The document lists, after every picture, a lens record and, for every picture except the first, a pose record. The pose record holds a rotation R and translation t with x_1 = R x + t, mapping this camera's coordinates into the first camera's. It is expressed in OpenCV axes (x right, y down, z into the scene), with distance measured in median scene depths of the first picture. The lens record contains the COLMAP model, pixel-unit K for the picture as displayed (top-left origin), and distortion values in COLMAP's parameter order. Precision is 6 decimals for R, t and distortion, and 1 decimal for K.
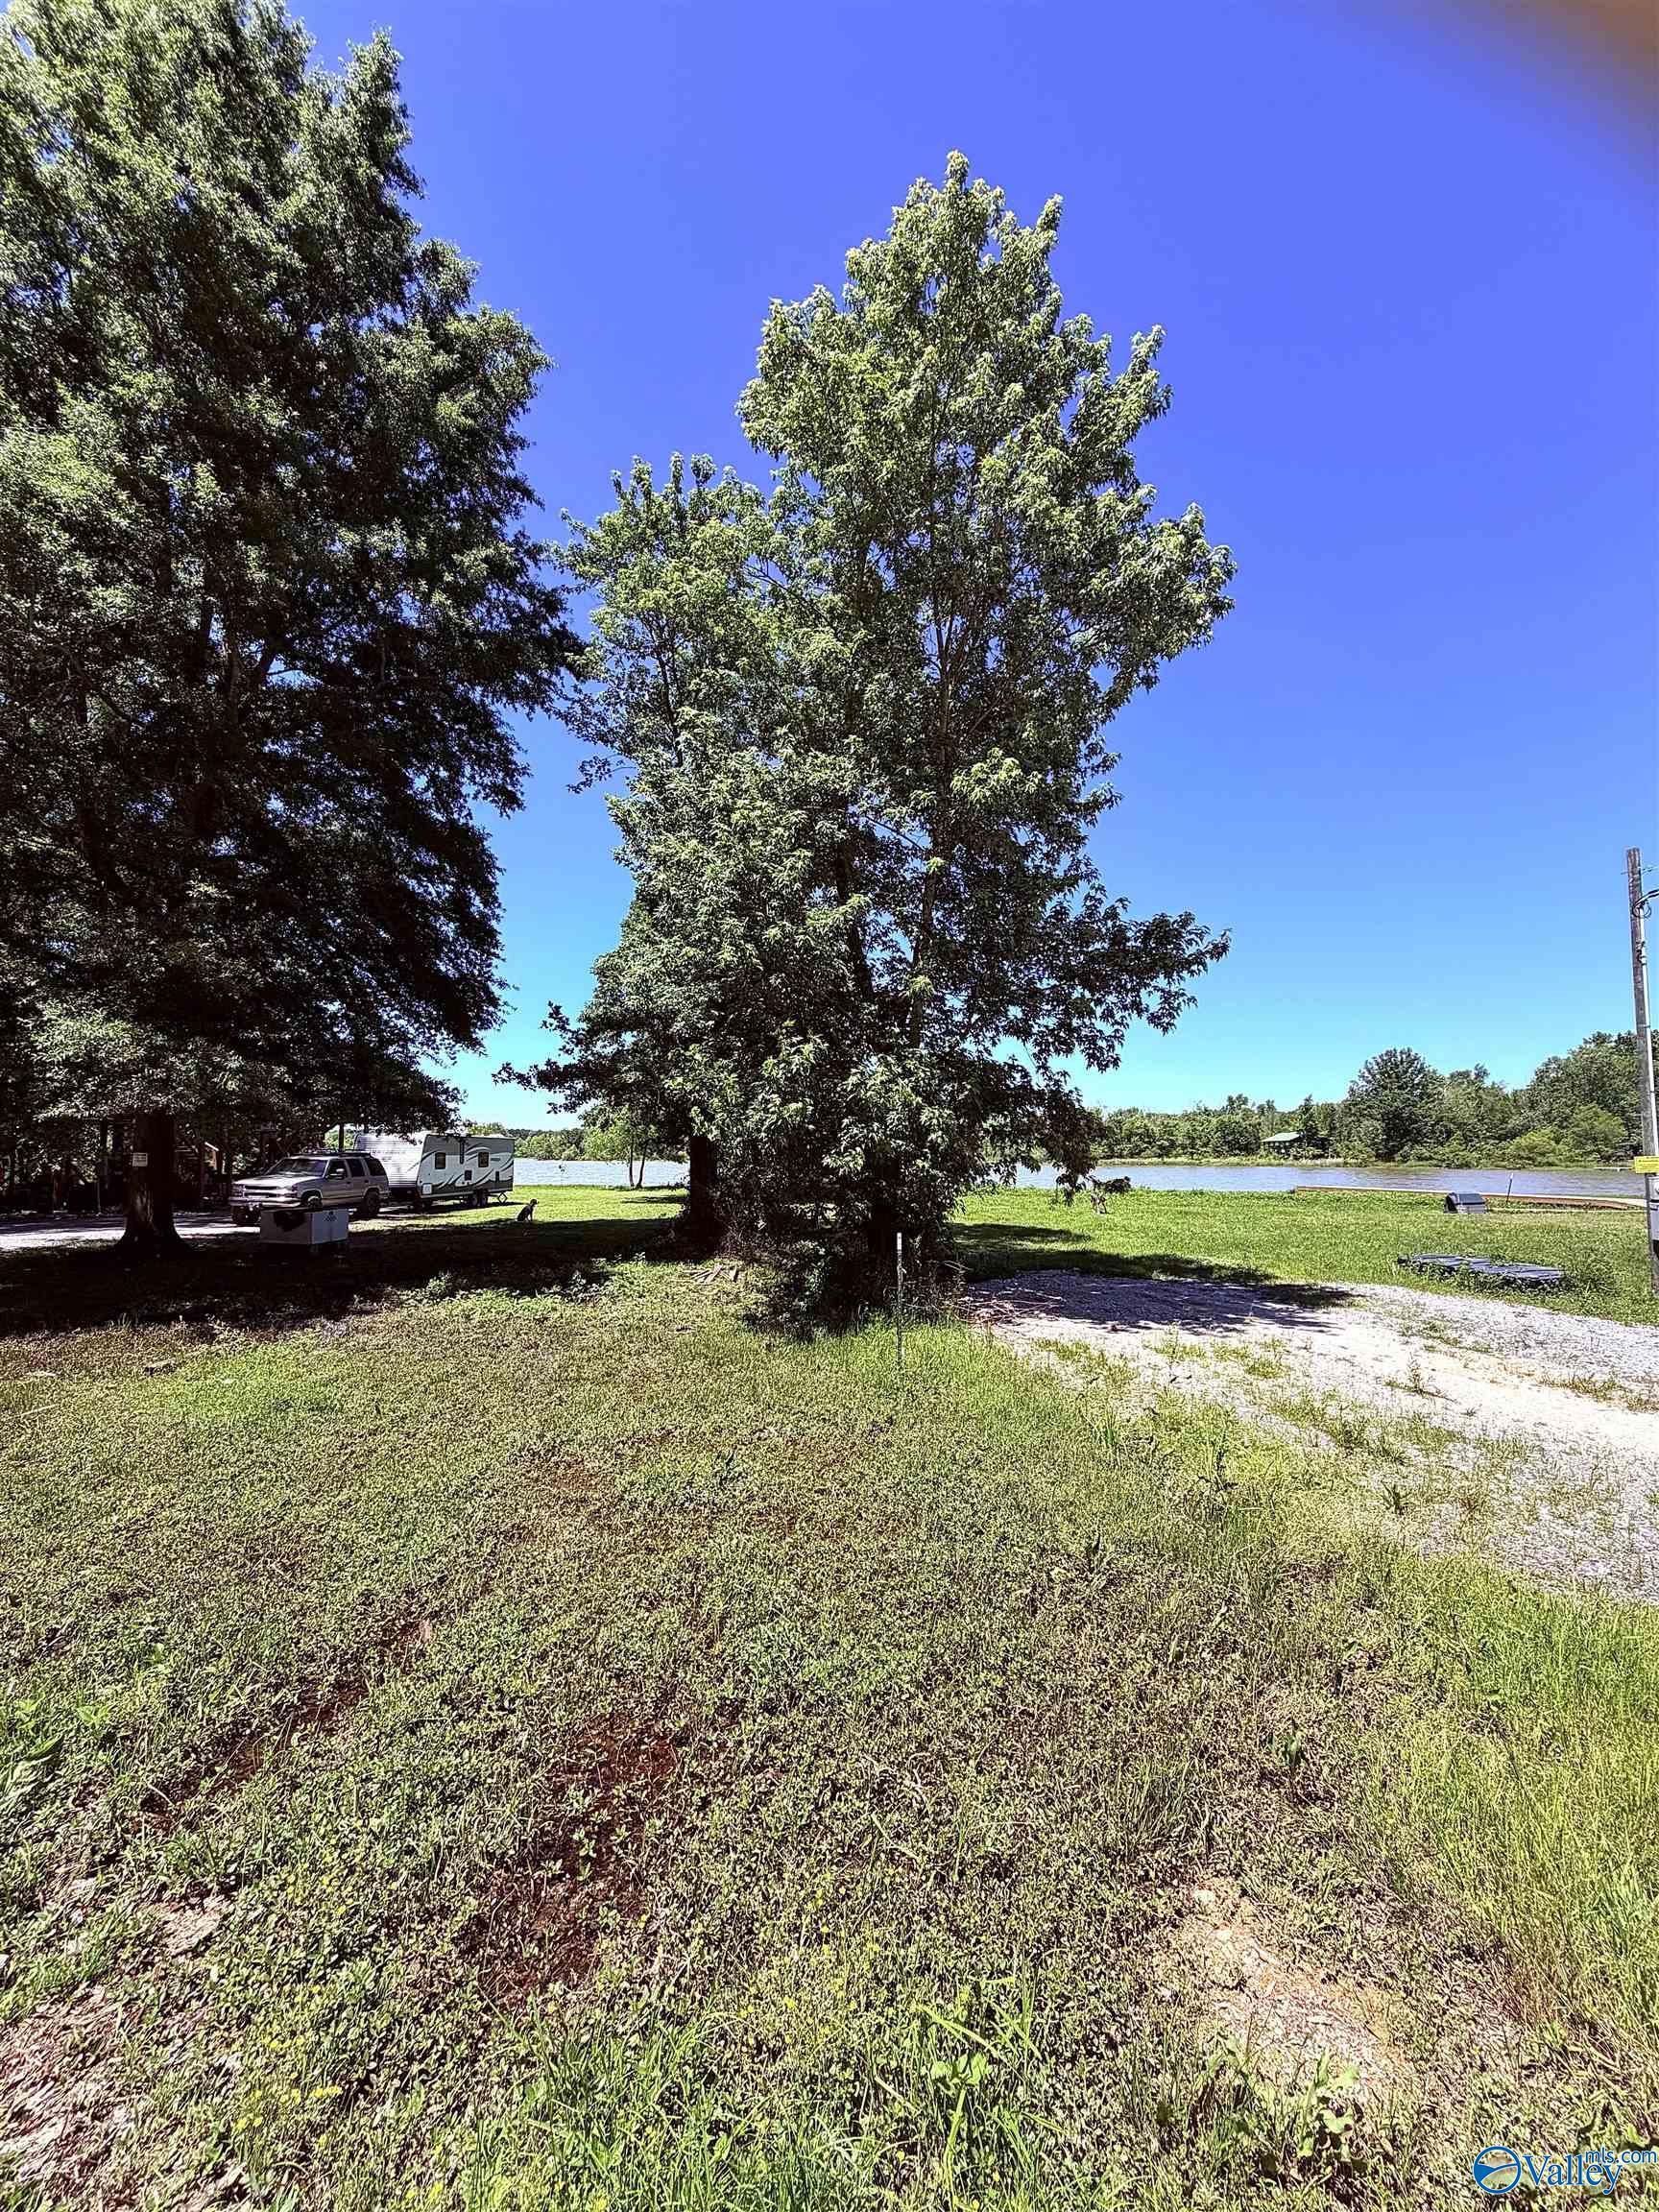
lens RADIAL K [[891.0, 0, 832.0], [0, 891.0, 1102.5], [0, 0, 1]] dist [0.001530, 0.000491]
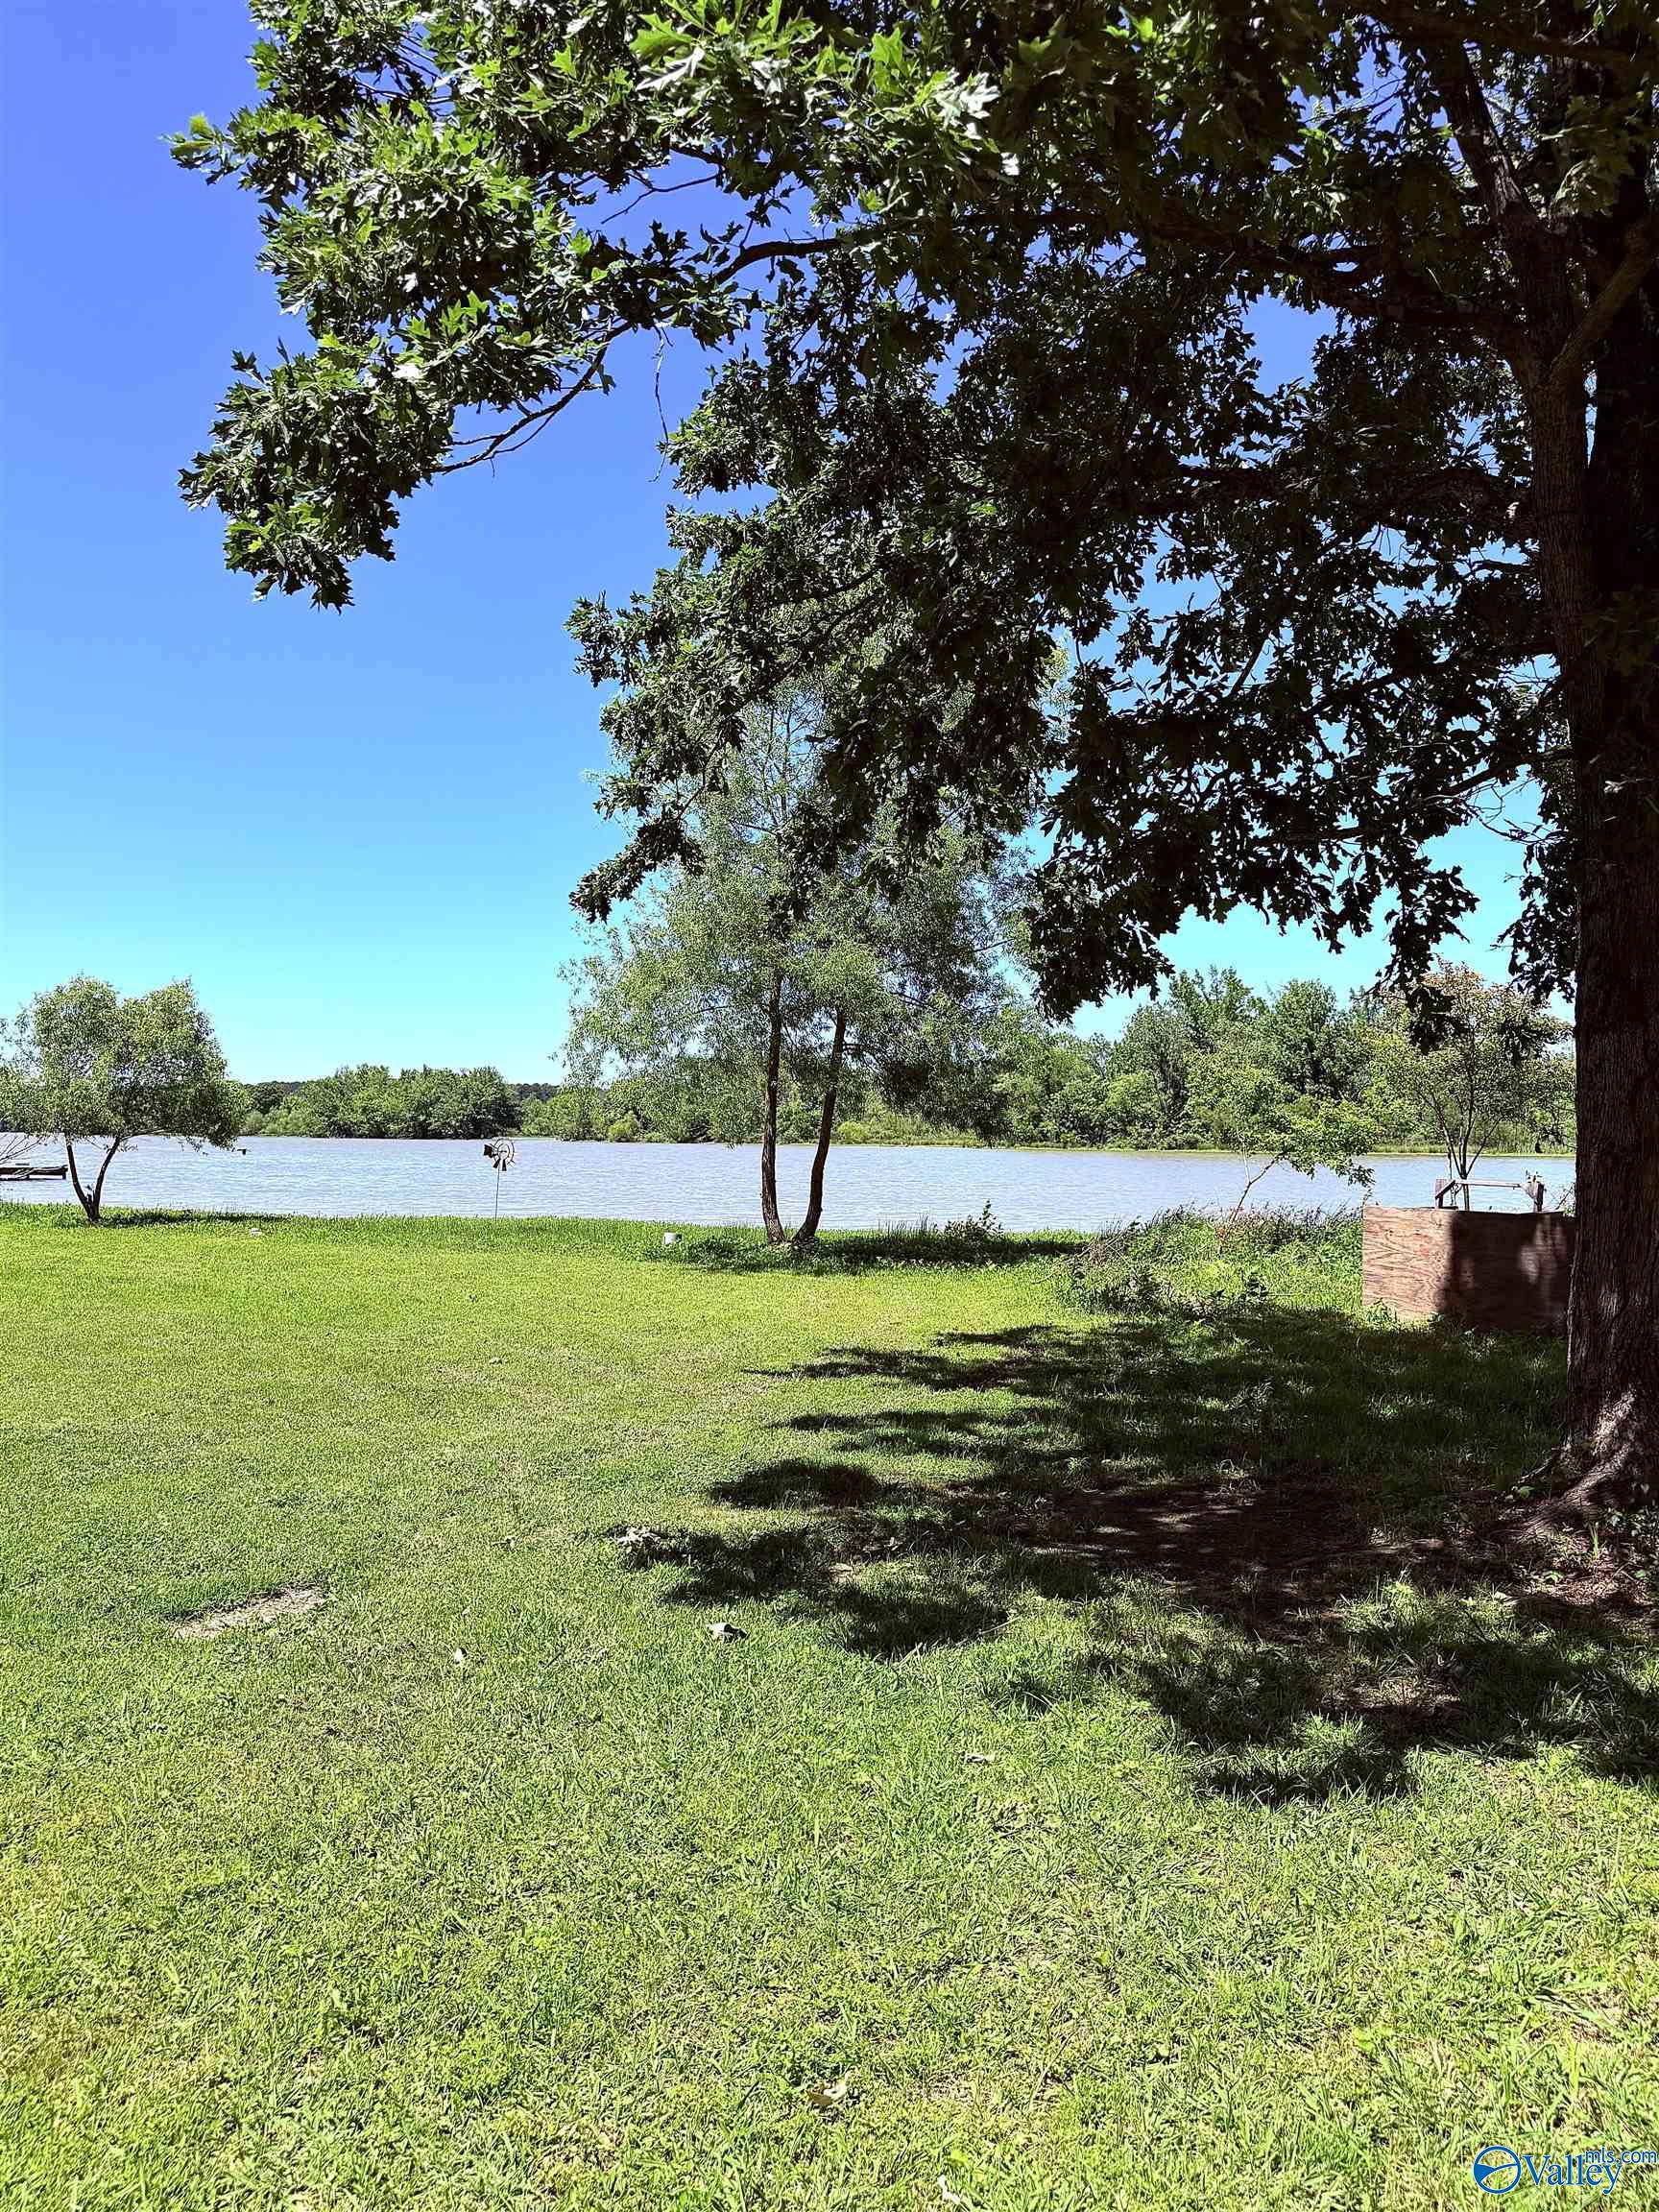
lens RADIAL K [[1671.8, 0, 812.6], [0, 1671.8, 1121.6], [0, 0, 1]] dist [0.040029, -0.052485]
pose [[0.984214, 0.007613, -0.176816, -0.271300], [0.001143, 0.998780, 0.049367, 0.083372], [0.176976, -0.048790, 0.983005, 1.138739]]
